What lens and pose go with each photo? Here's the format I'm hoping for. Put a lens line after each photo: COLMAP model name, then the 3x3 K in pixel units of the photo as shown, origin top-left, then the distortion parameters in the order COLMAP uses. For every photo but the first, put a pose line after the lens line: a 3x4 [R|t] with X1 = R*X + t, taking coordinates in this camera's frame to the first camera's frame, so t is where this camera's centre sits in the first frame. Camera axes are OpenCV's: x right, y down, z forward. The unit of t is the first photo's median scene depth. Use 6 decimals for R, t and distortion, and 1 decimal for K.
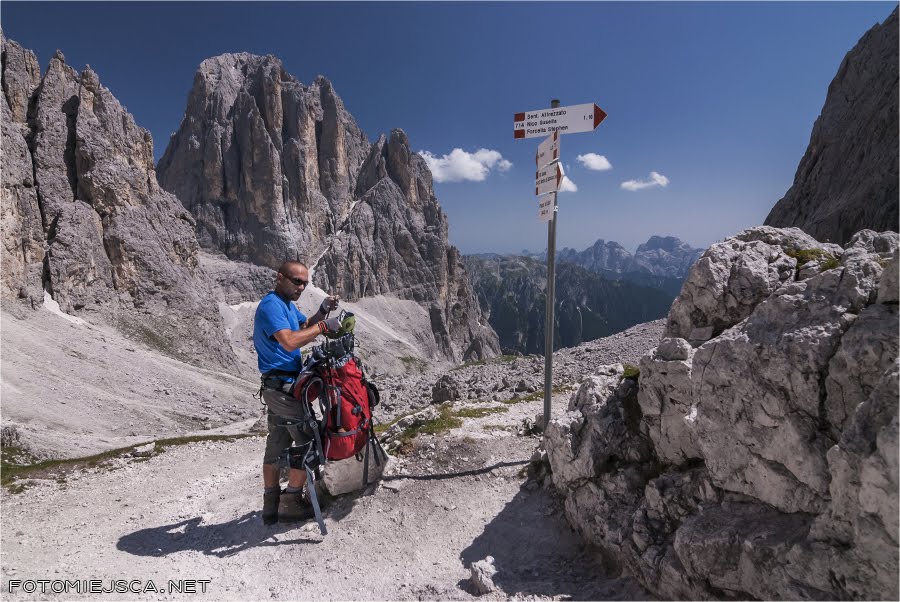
lens RADIAL K [[499.7, 0, 440.9], [0, 499.7, 299.3], [0, 0, 1]] dist [0.003324, -0.022618]
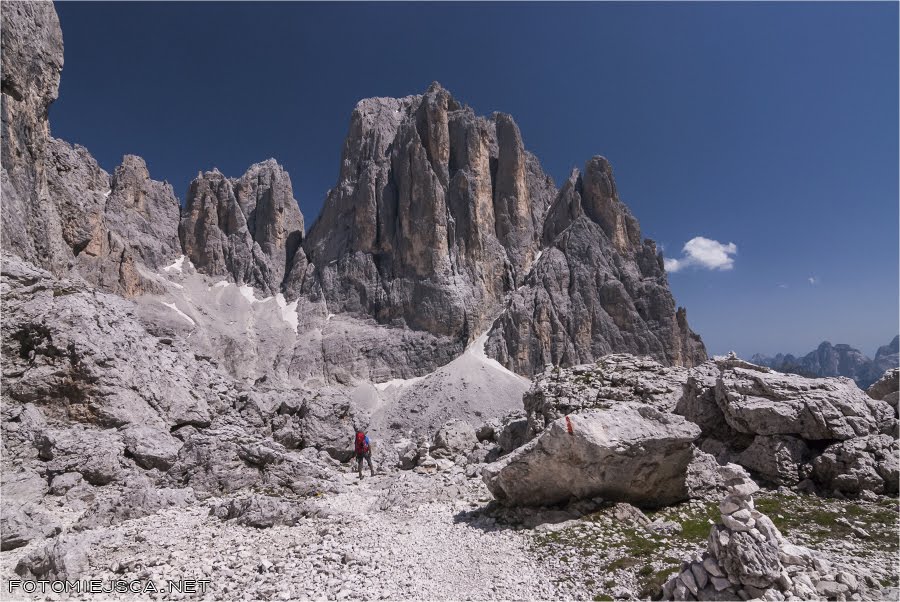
lens RADIAL K [[507.1, 0, 473.2], [0, 507.1, 321.6], [0, 0, 1]] dist [0.000053, -0.020749]
pose [[0.958525, -0.045848, -0.281295, -0.068354], [-0.006709, 0.983073, -0.183093, 0.054164], [0.284928, 0.177387, 0.941993, 0.308558]]
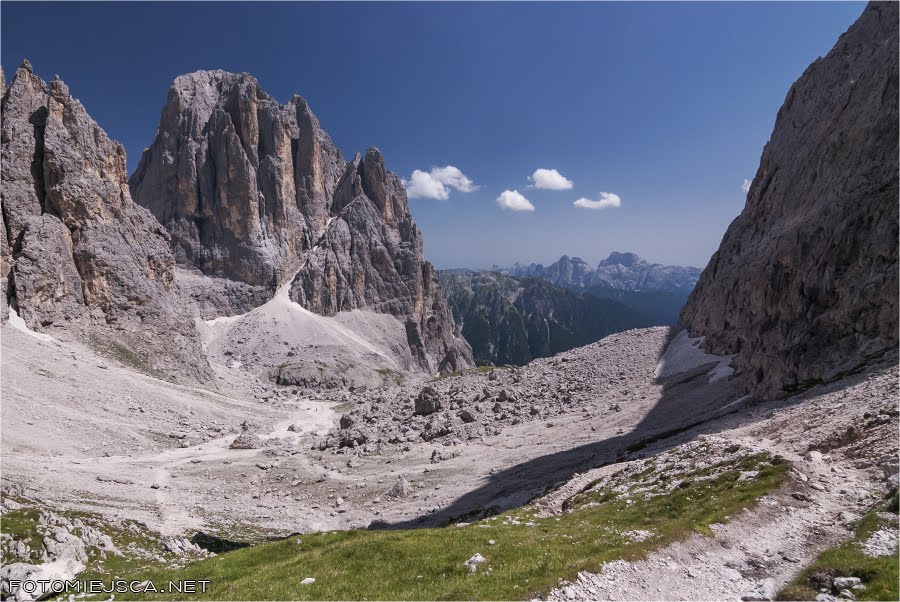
lens RADIAL K [[480.5, 0, 453.1], [0, 480.5, 307.0], [0, 0, 1]] dist [-0.002444, -0.015145]
pose [[0.996822, -0.007585, 0.079298, -0.003115], [0.008537, 0.999895, -0.011677, 0.000117], [-0.079201, 0.012317, 0.996783, 0.003425]]
